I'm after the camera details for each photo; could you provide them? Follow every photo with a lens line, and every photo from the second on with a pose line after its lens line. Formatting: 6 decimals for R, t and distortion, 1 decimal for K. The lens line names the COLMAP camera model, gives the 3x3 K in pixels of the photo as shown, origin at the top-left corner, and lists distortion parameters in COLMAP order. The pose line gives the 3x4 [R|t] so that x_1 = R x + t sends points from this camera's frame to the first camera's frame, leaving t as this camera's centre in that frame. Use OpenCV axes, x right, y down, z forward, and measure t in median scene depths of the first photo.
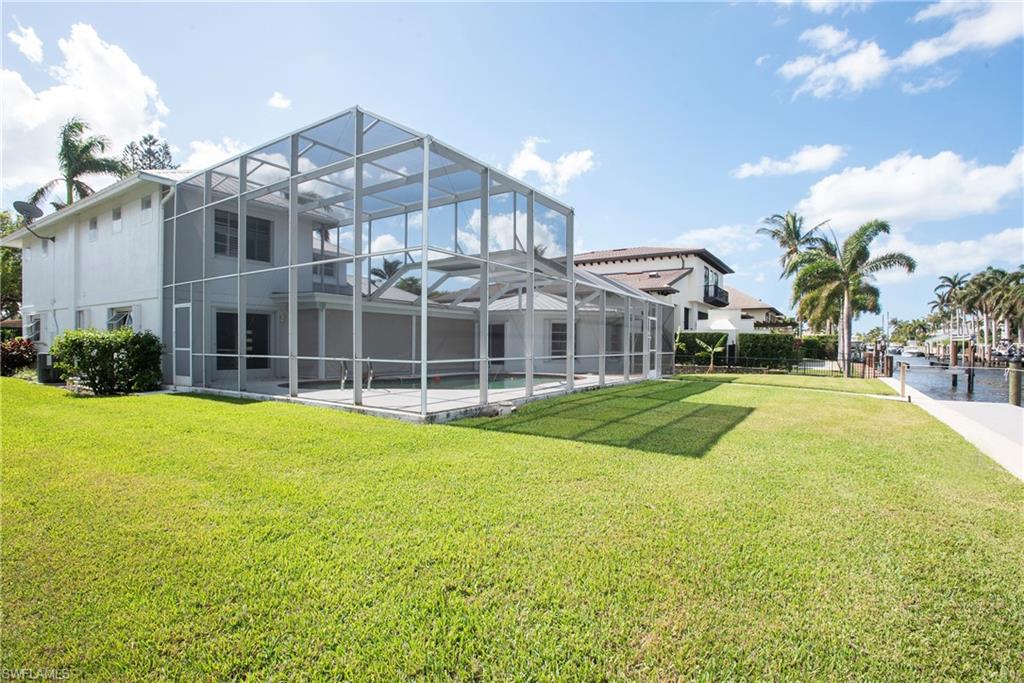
lens RADIAL K [[490.1, 0, 512.0], [0, 490.1, 341.5], [0, 0, 1]] dist [-0.028273, 0.000306]
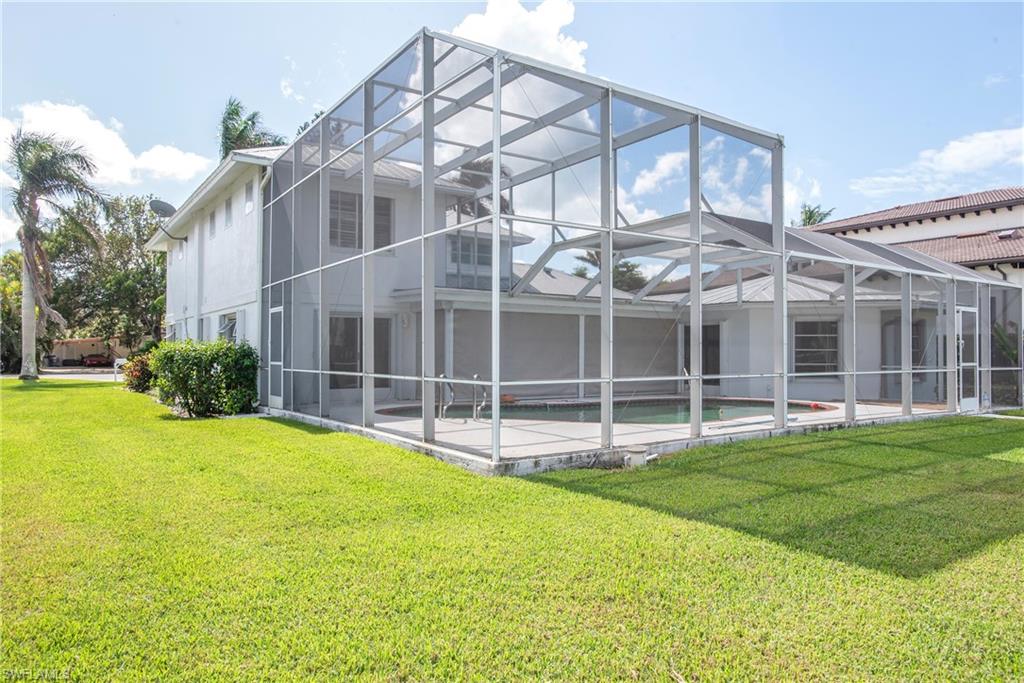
lens RADIAL K [[677.7, 0, 512.0], [0, 677.7, 341.5], [0, 0, 1]] dist [-0.001961, 0.001982]
pose [[0.932238, -0.011864, -0.361651, 0.099131], [0.007016, 0.999867, -0.014713, -0.001408], [0.361777, 0.011179, 0.932197, 0.070452]]
